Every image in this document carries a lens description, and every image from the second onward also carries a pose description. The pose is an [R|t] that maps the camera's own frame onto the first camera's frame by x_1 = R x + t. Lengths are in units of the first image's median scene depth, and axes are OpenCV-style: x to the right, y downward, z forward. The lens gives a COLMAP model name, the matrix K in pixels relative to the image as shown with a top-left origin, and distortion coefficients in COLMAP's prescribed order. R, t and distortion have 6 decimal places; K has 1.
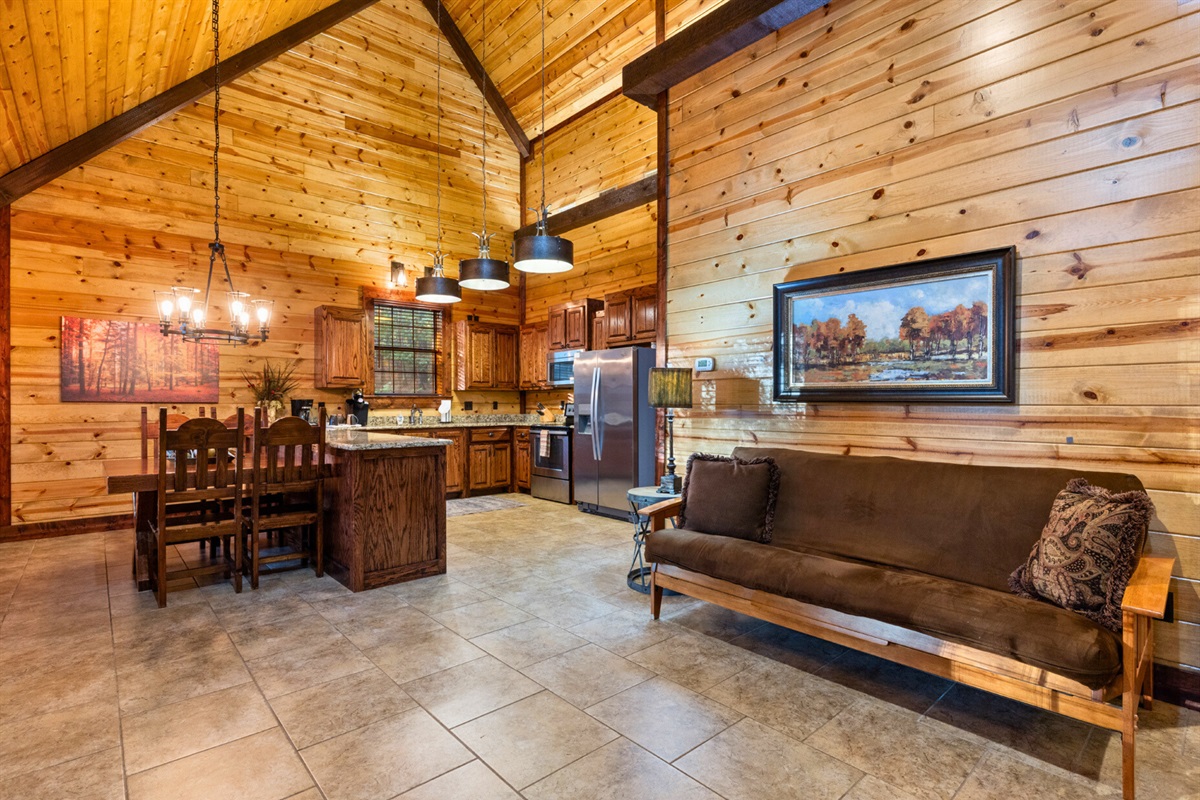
lens RADIAL K [[533.4, 0, 600.0], [0, 533.4, 400.0], [0, 0, 1]] dist [0.004809, 0.000653]
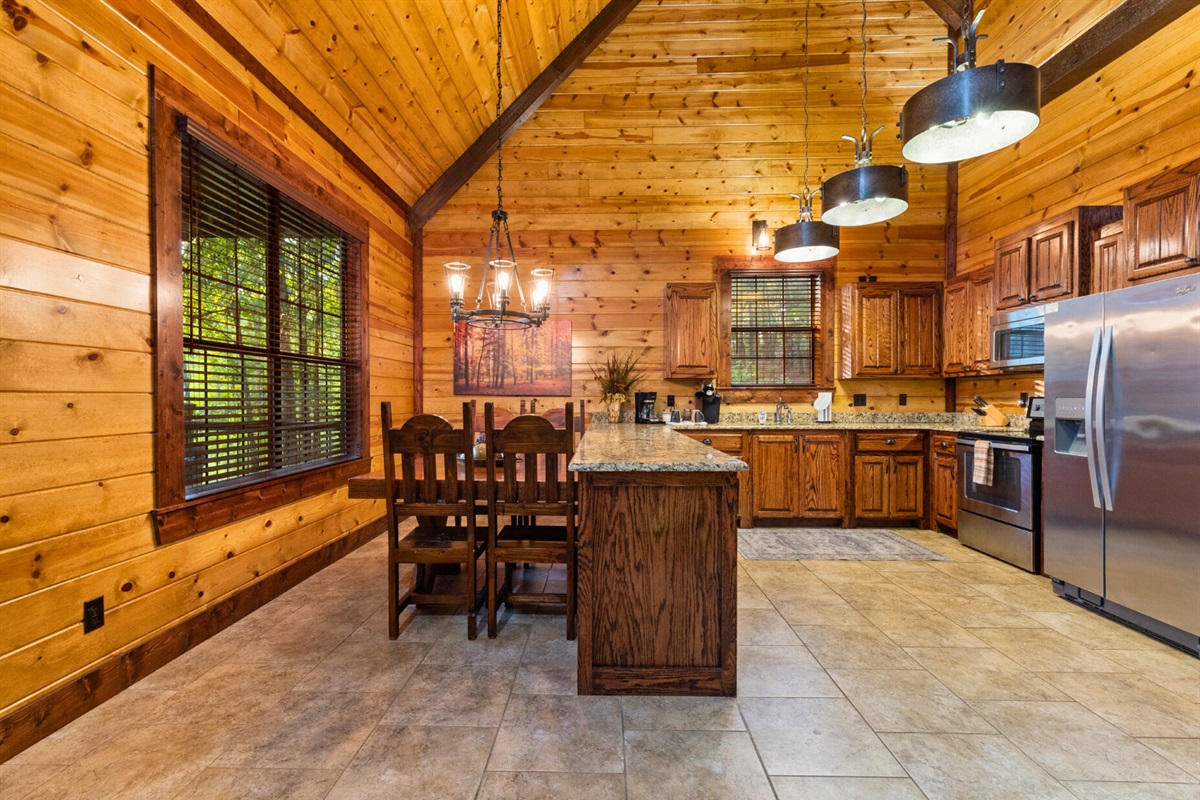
lens RADIAL K [[533.4, 0, 600.0], [0, 533.4, 400.0], [0, 0, 1]] dist [0.004809, 0.000653]
pose [[0.727531, 0.005753, -0.686050, -0.003387], [0.003206, 0.999925, 0.011784, 0.001376], [0.686067, -0.010773, 0.727459, 0.283061]]
